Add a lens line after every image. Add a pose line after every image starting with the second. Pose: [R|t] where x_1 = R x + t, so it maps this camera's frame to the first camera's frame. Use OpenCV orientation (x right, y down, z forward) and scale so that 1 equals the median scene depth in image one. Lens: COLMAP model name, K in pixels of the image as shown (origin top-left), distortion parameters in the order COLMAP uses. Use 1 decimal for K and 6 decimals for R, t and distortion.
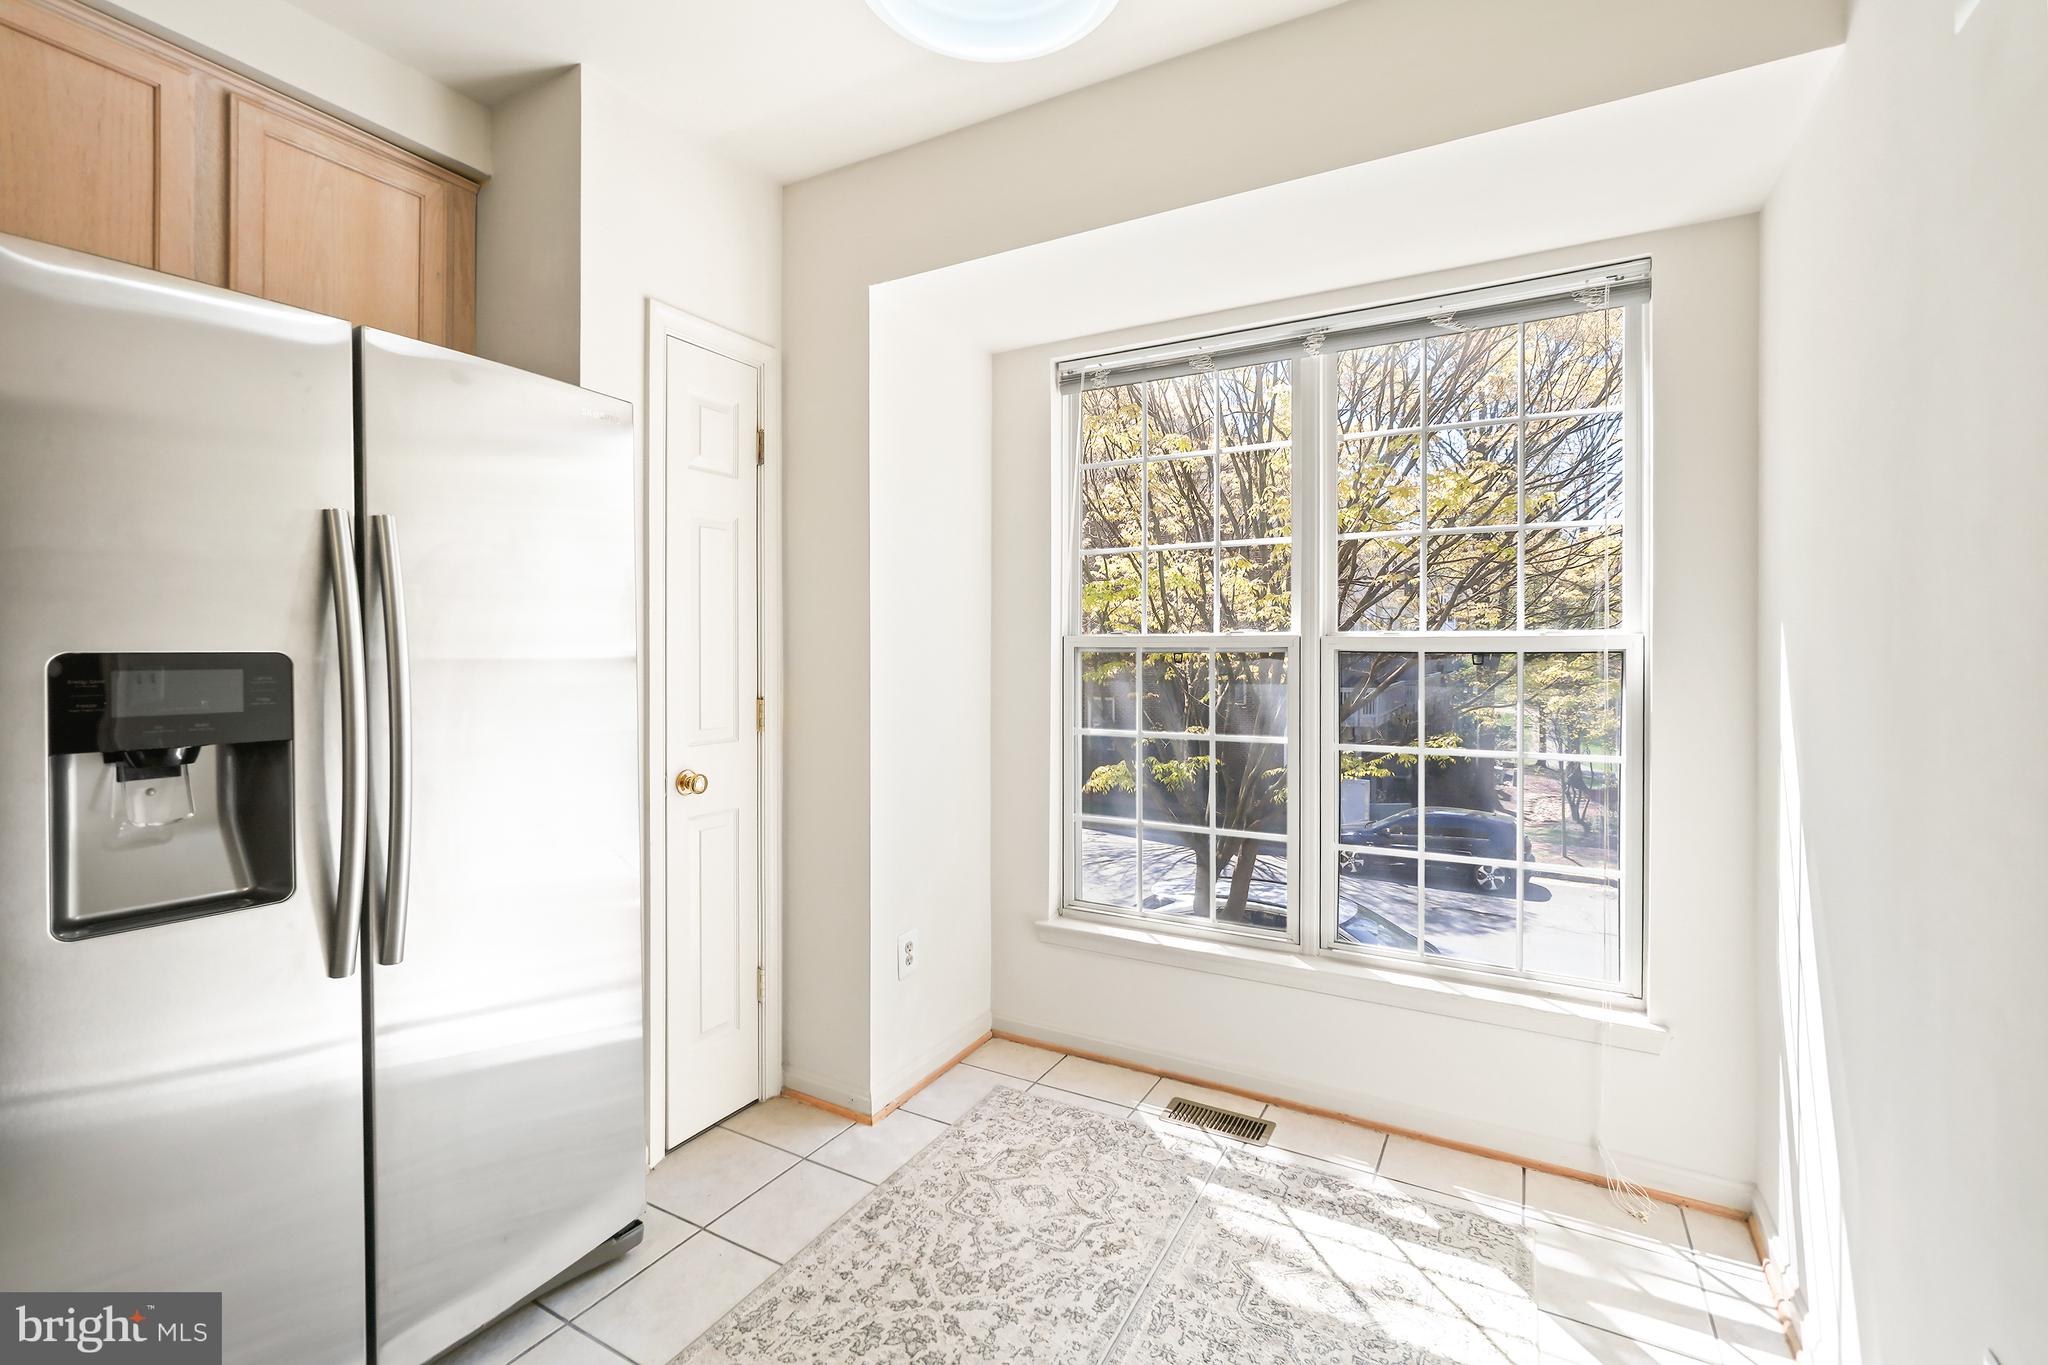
lens RADIAL K [[894.7, 0, 1029.8], [0, 894.7, 653.1], [0, 0, 1]] dist [-0.017636, 0.010981]
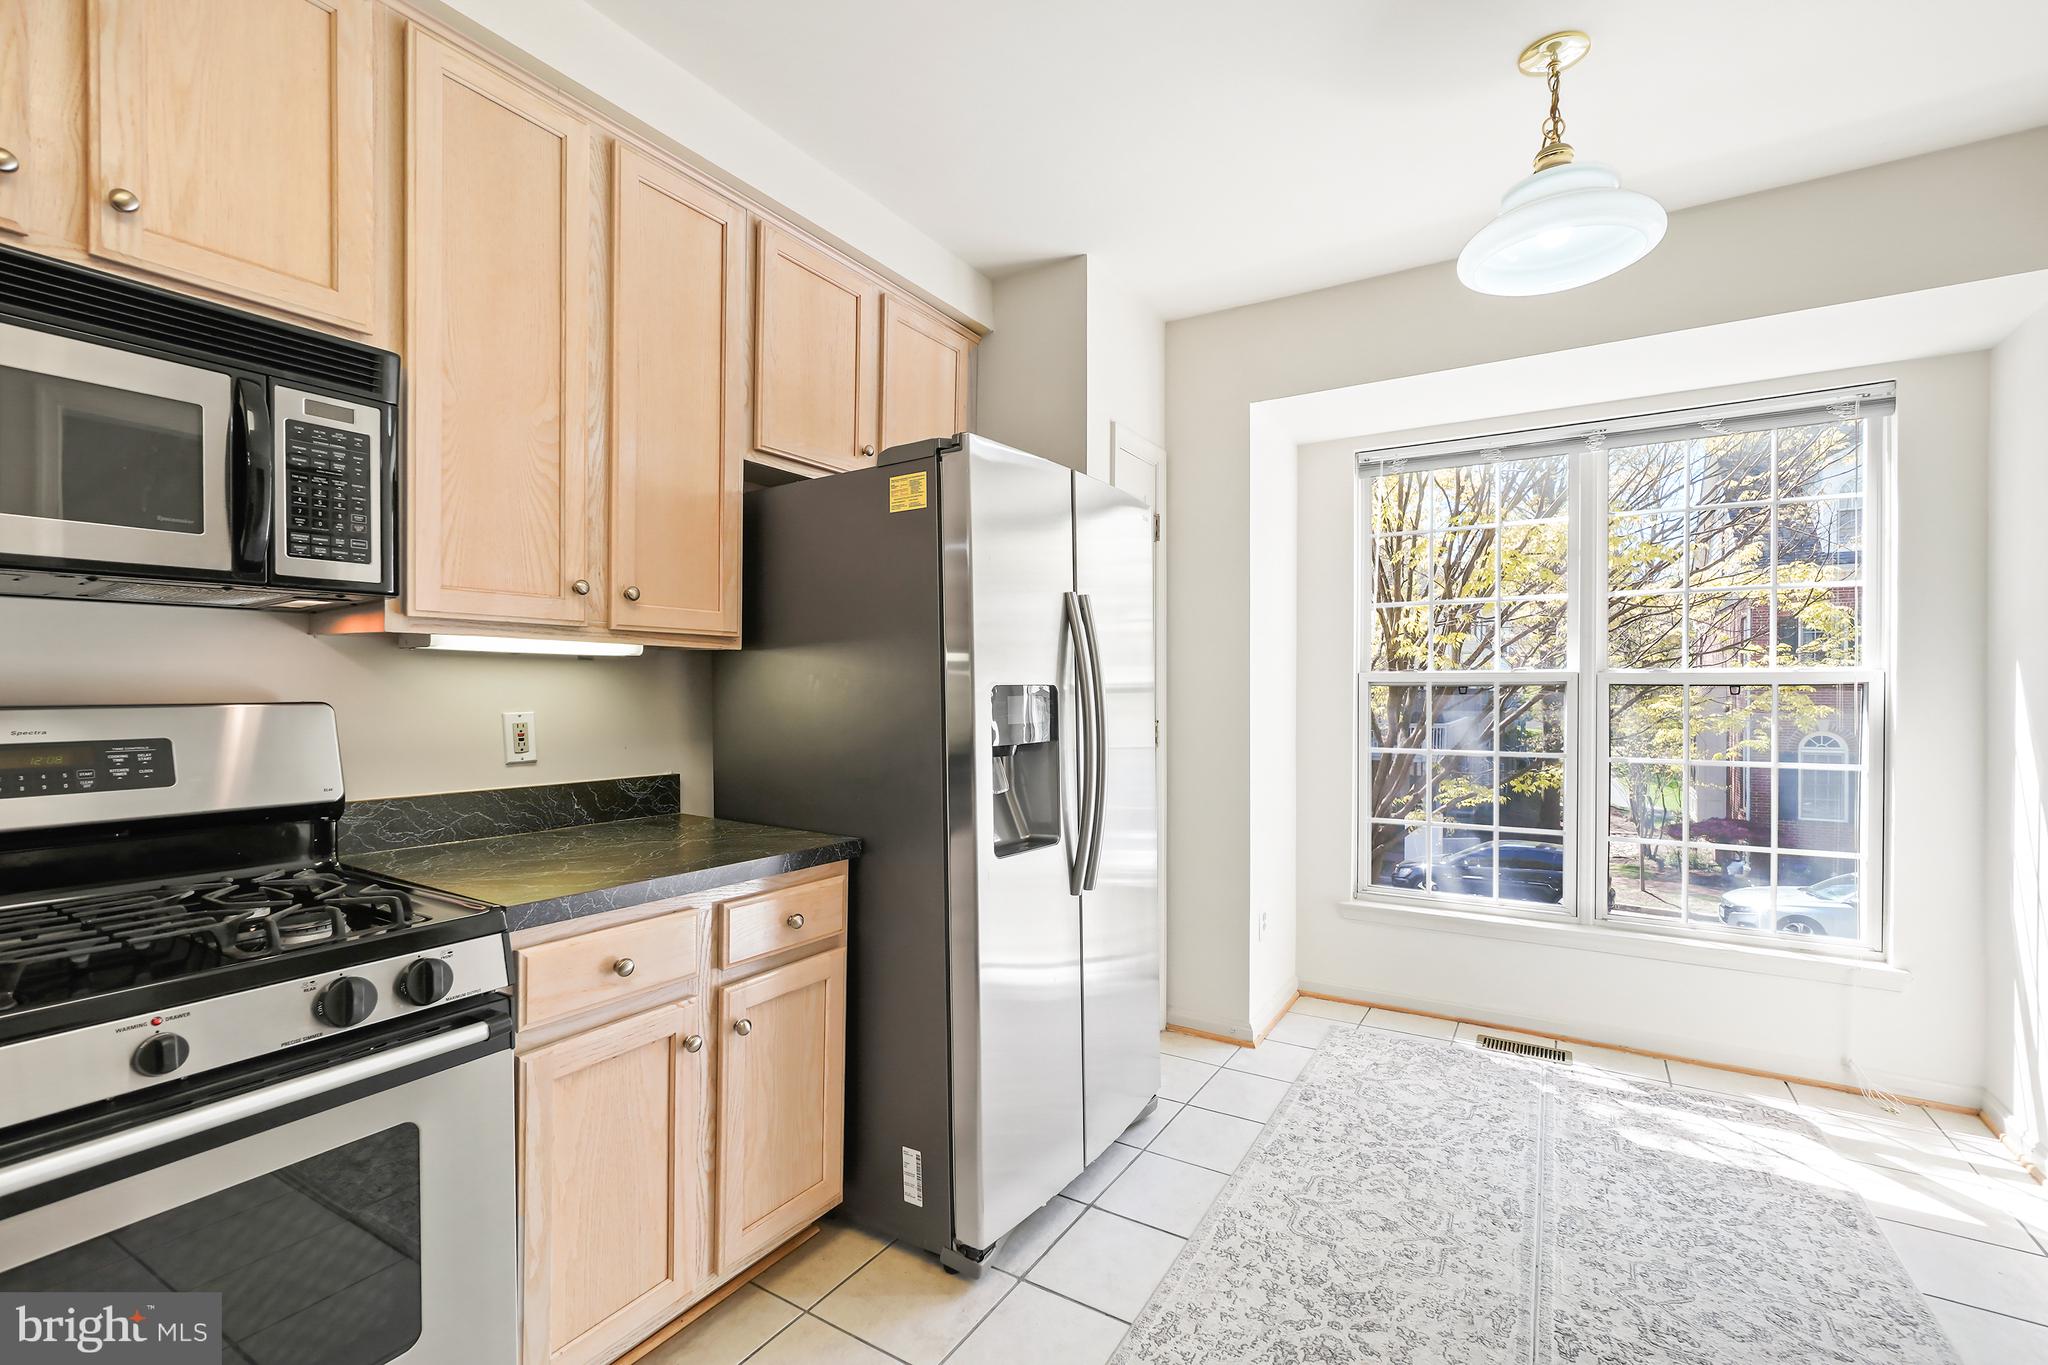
lens RADIAL K [[889.3, 0, 1025.6], [0, 889.3, 696.4], [0, 0, 1]] dist [-0.007615, 0.003880]
pose [[0.998979, -0.001092, -0.045160, -0.500805], [0.001397, 0.999977, 0.006704, 0.006117], [0.045152, -0.006760, 0.998957, -0.344572]]
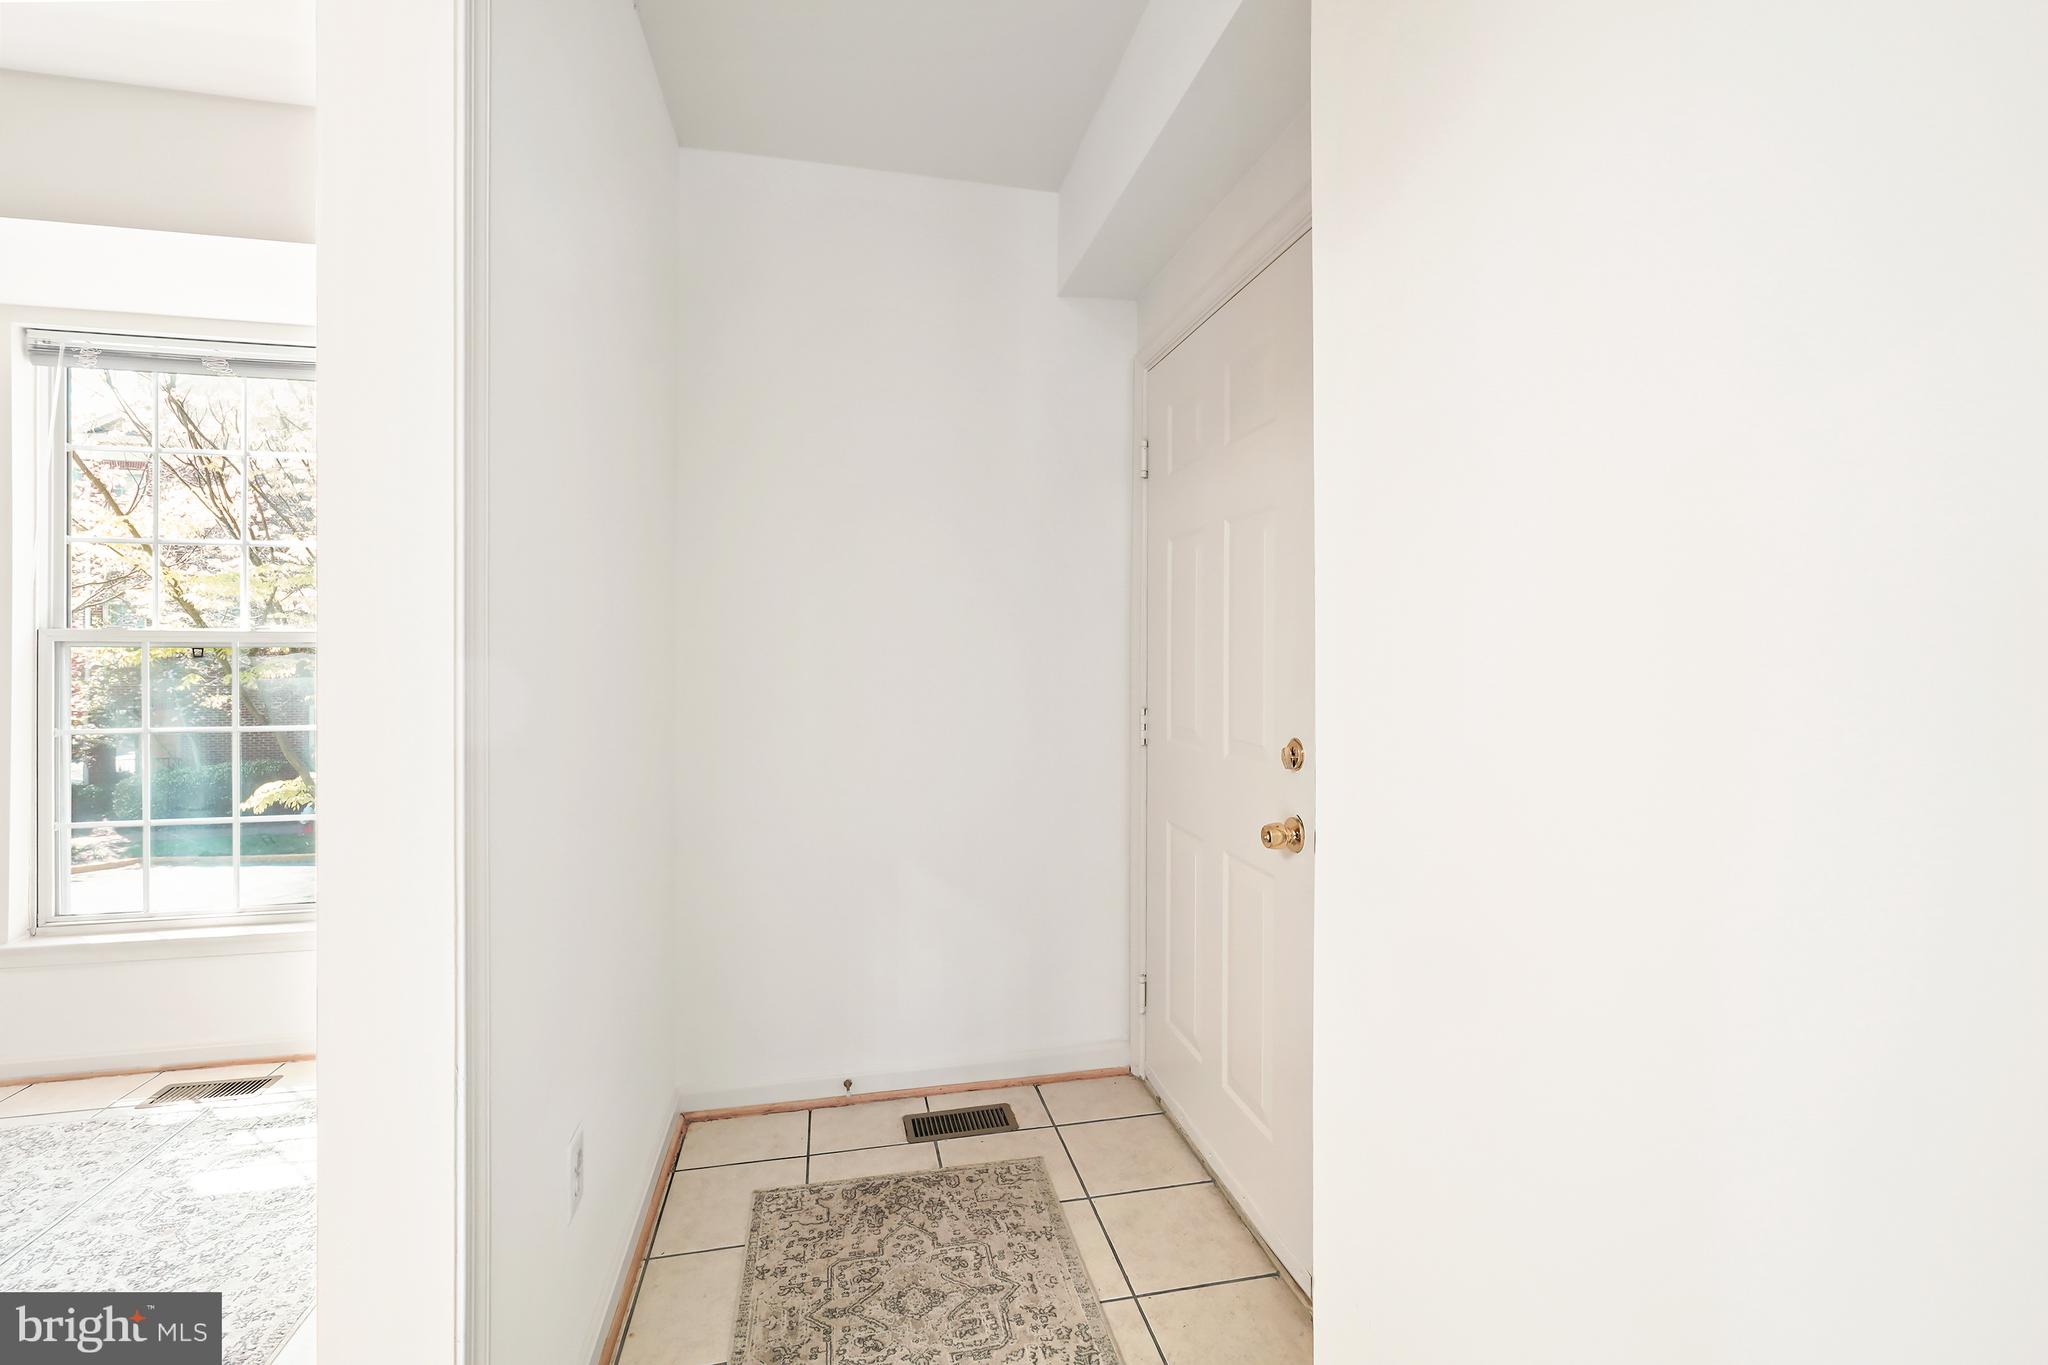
lens RADIAL K [[898.9, 0, 1015.8], [0, 898.9, 649.9], [0, 0, 1]] dist [0.000708, 0.000737]
pose [[0.756258, -0.000493, 0.654273, 0.261208], [0.000762, 1.000000, -0.000127, 0.004808], [-0.654273, 0.000595, 0.756259, -0.476586]]
